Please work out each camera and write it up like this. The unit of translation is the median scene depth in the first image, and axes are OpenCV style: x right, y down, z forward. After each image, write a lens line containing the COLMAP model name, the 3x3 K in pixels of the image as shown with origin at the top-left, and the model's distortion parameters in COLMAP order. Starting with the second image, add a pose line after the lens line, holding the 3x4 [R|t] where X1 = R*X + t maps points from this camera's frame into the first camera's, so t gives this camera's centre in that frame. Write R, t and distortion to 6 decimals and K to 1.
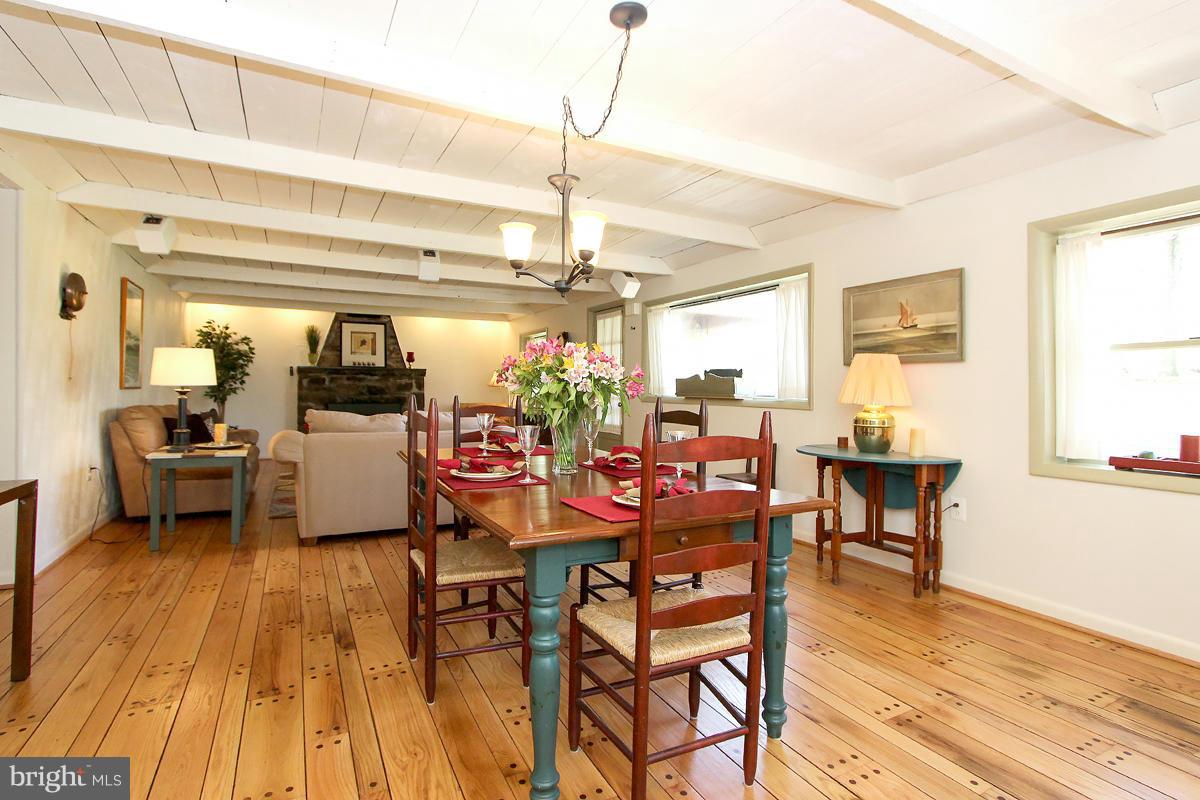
lens RADIAL K [[598.9, 0, 603.0], [0, 598.9, 388.7], [0, 0, 1]] dist [-0.003807, -0.000340]
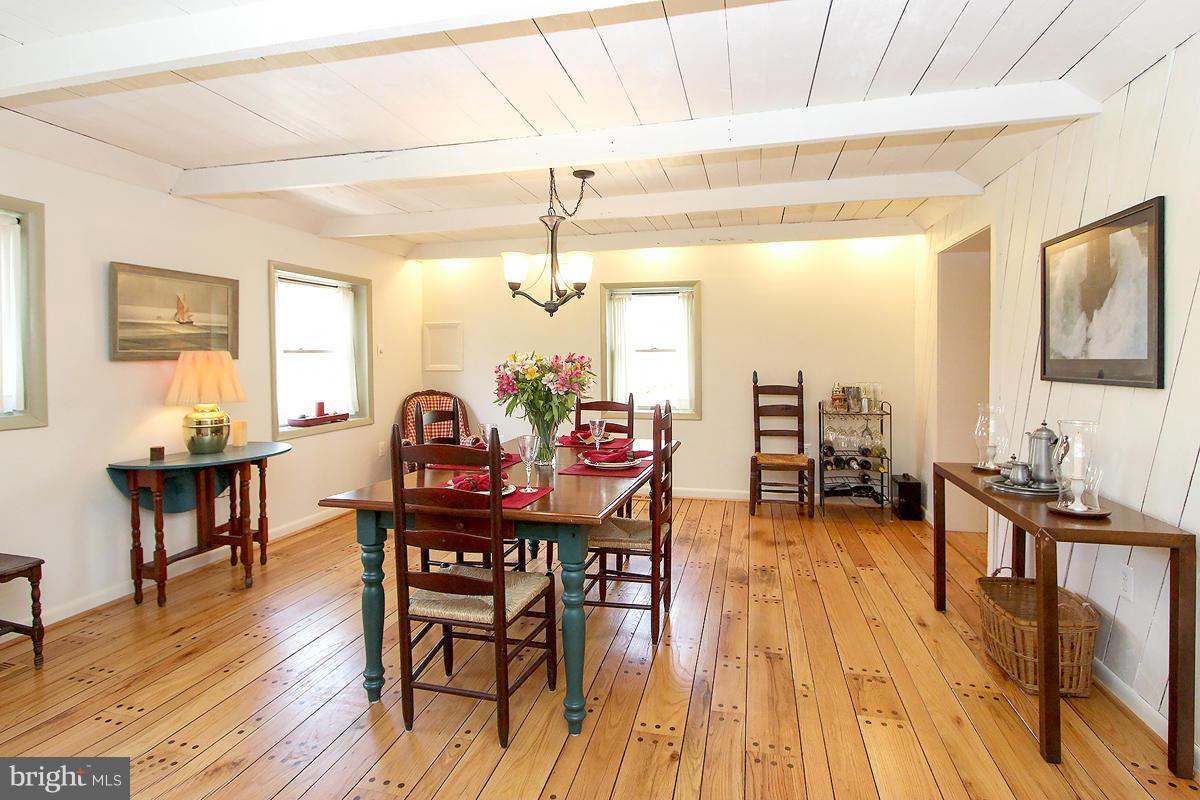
lens RADIAL K [[598.9, 0, 609.5], [0, 598.9, 365.4], [0, 0, 1]] dist [-0.003807, -0.000340]
pose [[-0.757304, -0.015704, 0.652873, -0.677423], [-0.003392, 0.999792, 0.020114, -0.056644], [-0.653053, 0.013018, -0.757200, 1.322083]]
